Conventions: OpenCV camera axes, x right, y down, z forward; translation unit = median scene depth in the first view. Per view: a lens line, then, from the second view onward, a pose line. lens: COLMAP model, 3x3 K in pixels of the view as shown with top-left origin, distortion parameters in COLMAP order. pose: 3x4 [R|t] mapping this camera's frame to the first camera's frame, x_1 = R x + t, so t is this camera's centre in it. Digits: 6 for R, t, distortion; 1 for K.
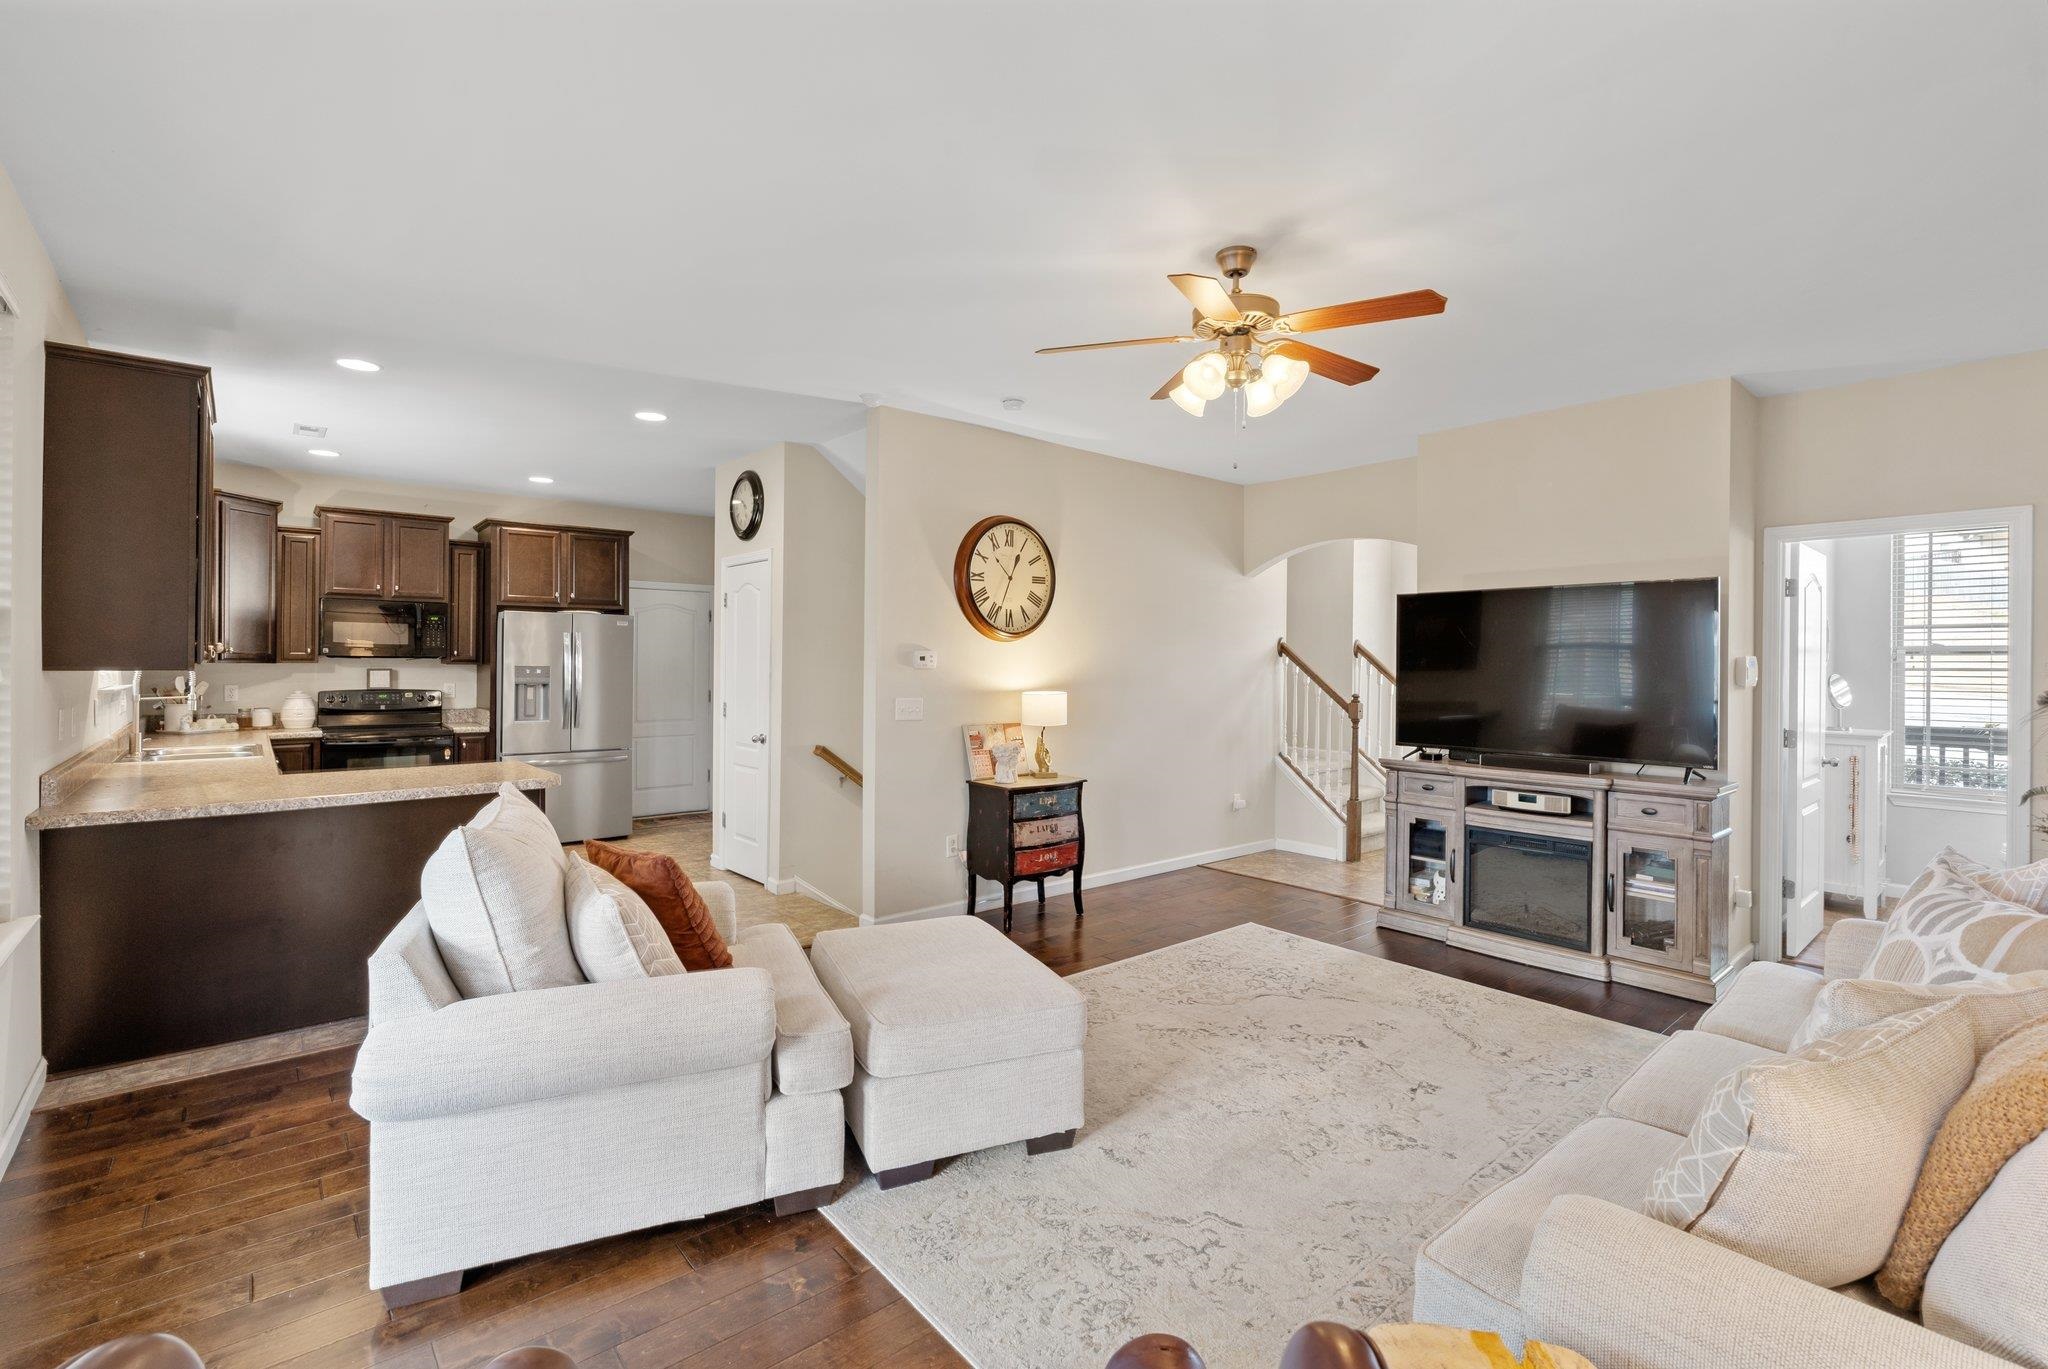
lens RADIAL K [[885.1, 0, 1026.3], [0, 885.1, 660.2], [0, 0, 1]] dist [-0.000218, 0.000006]
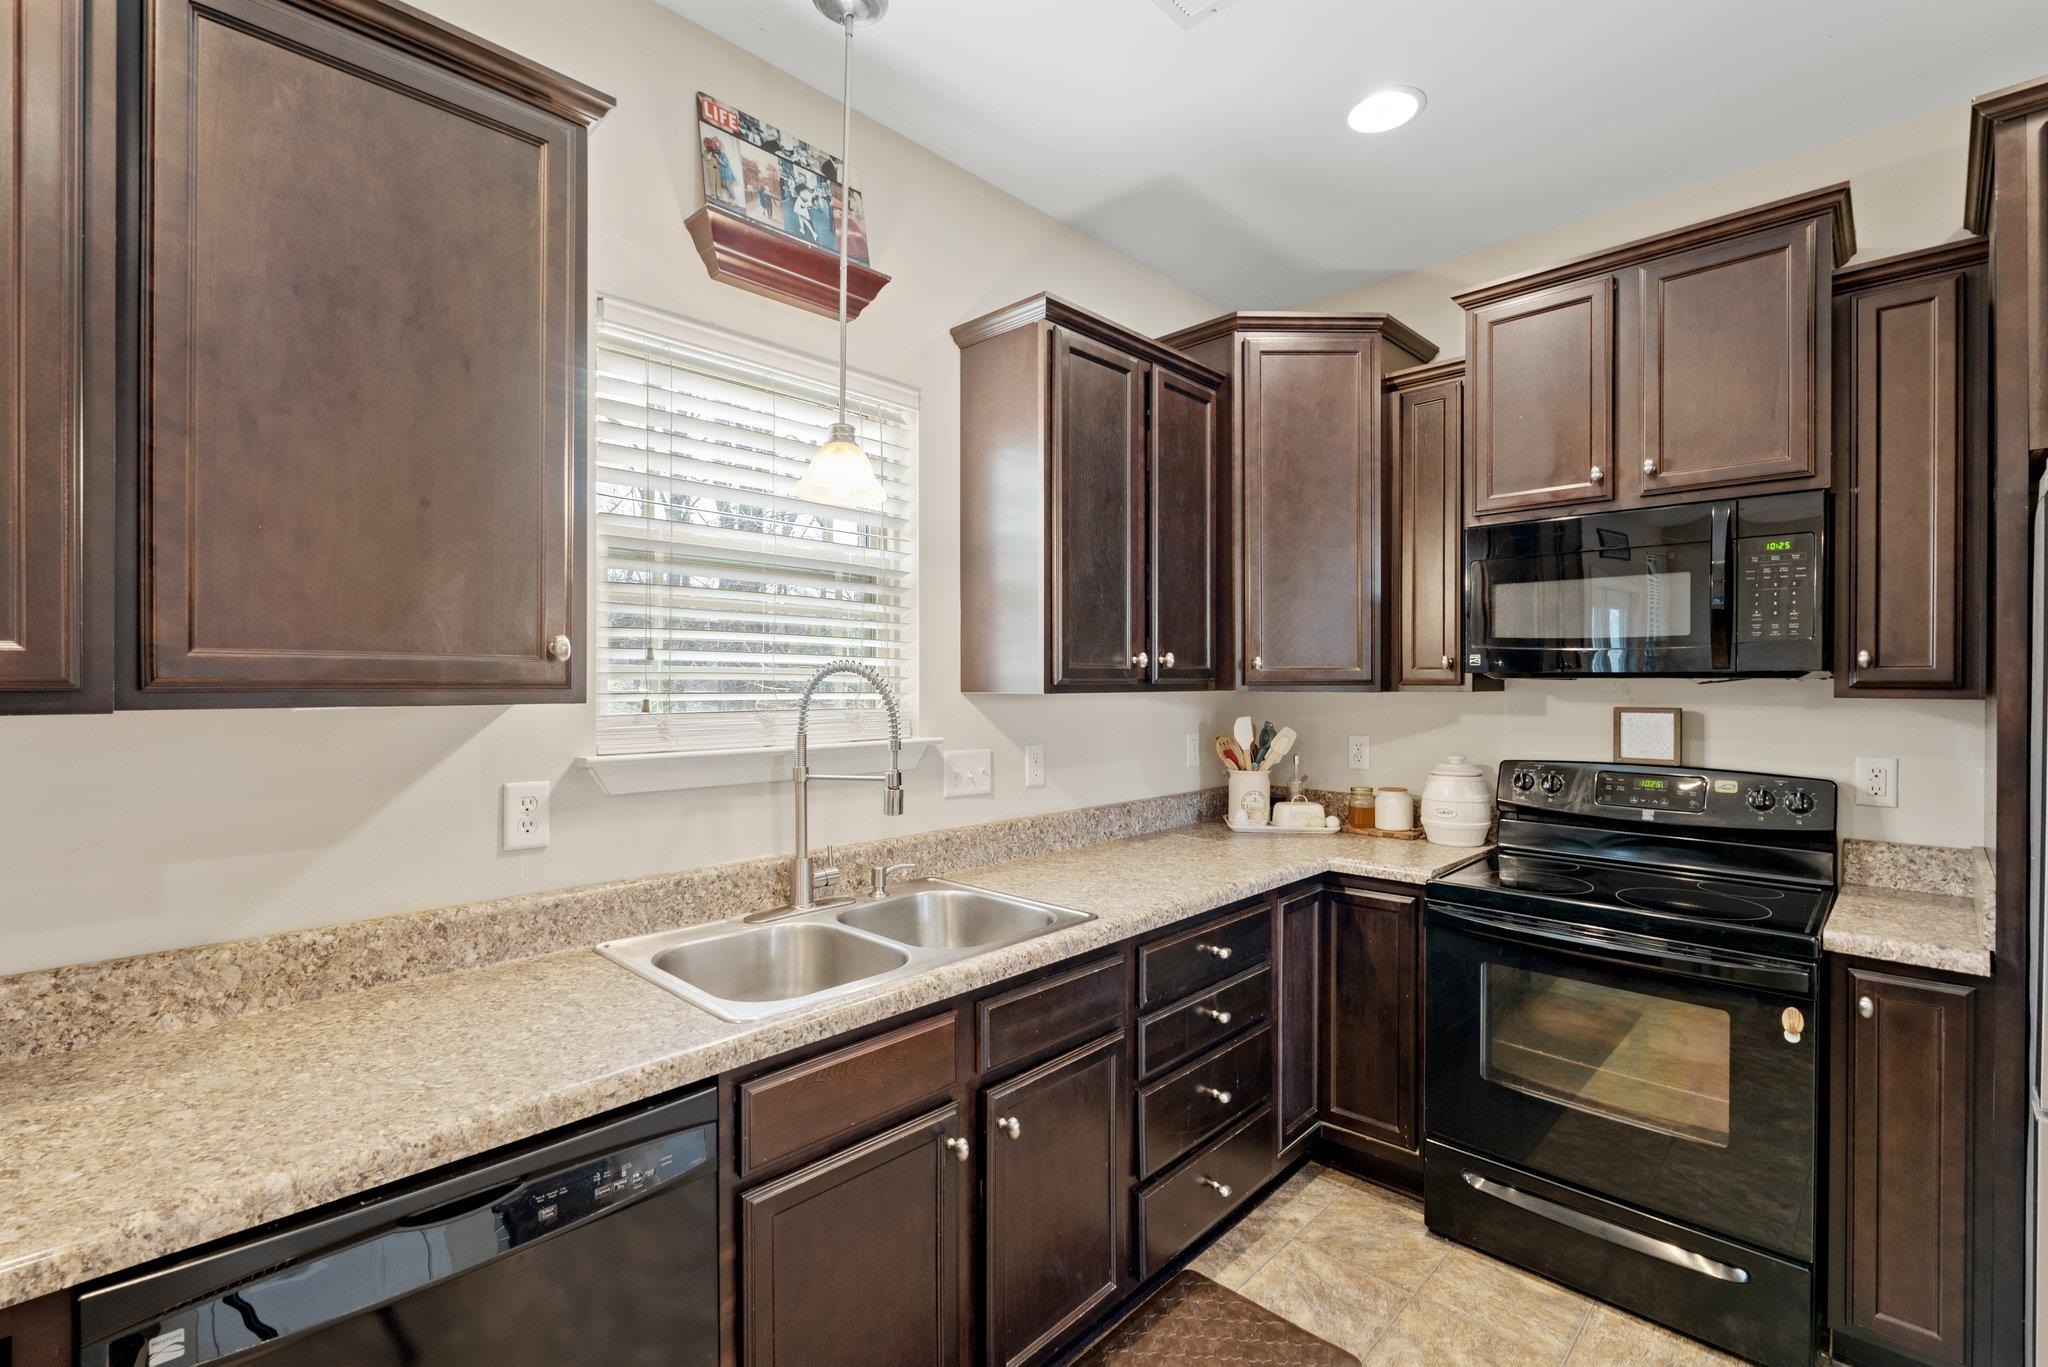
lens RADIAL K [[908.5, 0, 1024.0], [0, 908.5, 683.5], [0, 0, 1]] dist [-0.000591, 0.000313]
pose [[0.081283, -0.004301, -0.996682, -0.385656], [0.003377, 0.999986, -0.004040, 0.000461], [0.996685, -0.003037, 0.081296, 0.727538]]
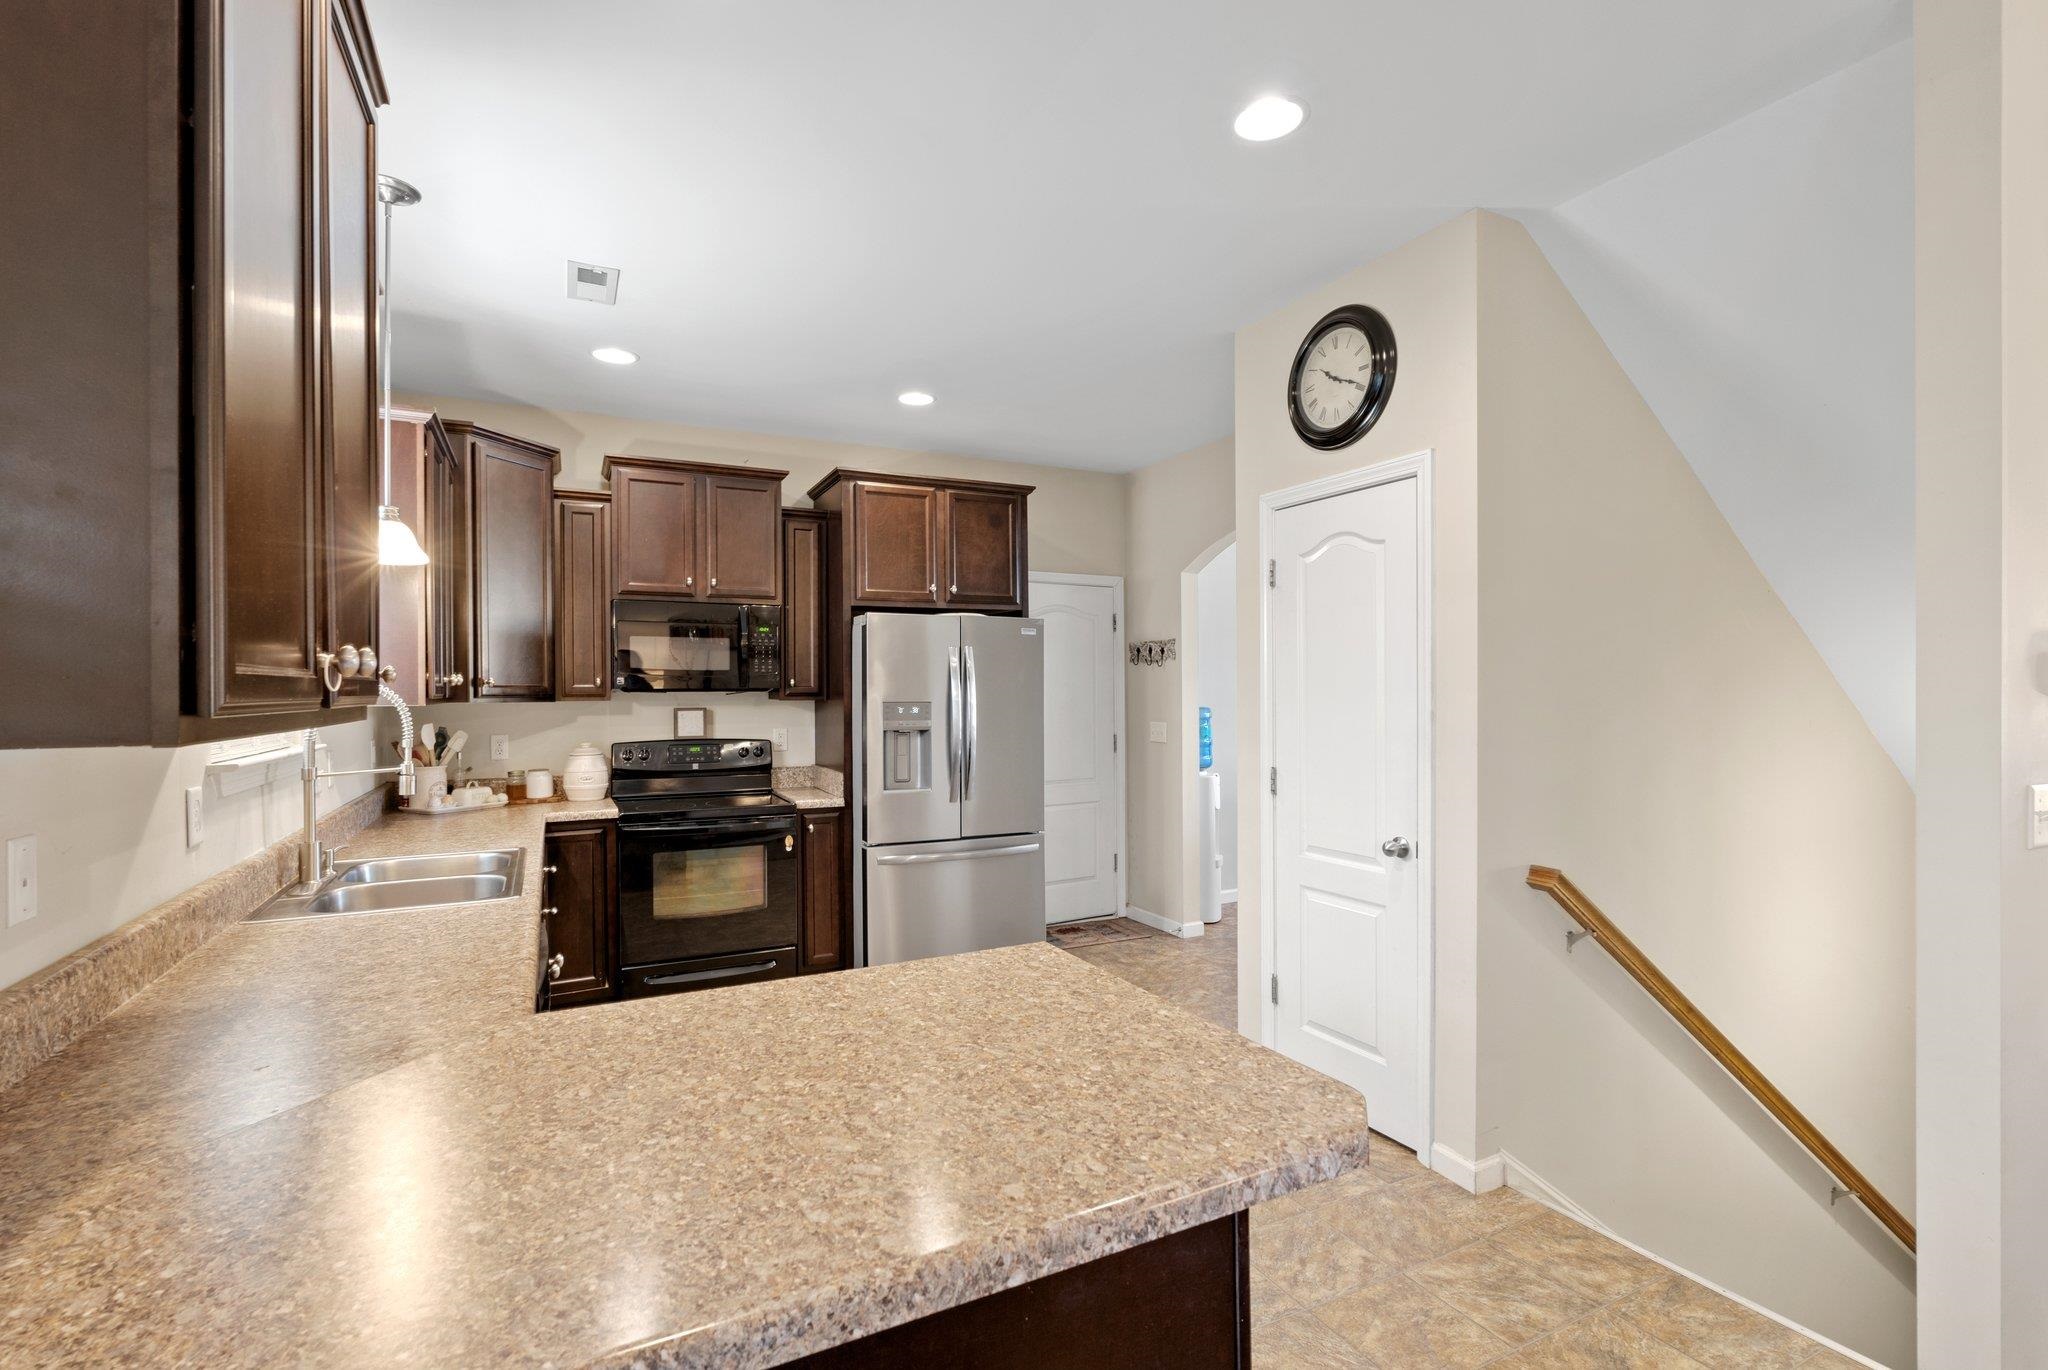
lens RADIAL K [[931.9, 0, 1026.3], [0, 931.9, 691.5], [0, 0, 1]] dist [-0.000264, 0.000032]
pose [[0.968624, -0.012839, -0.248199, -0.320058], [0.014058, 0.999896, 0.003139, -0.001201], [0.248133, -0.006530, 0.968704, 0.395020]]
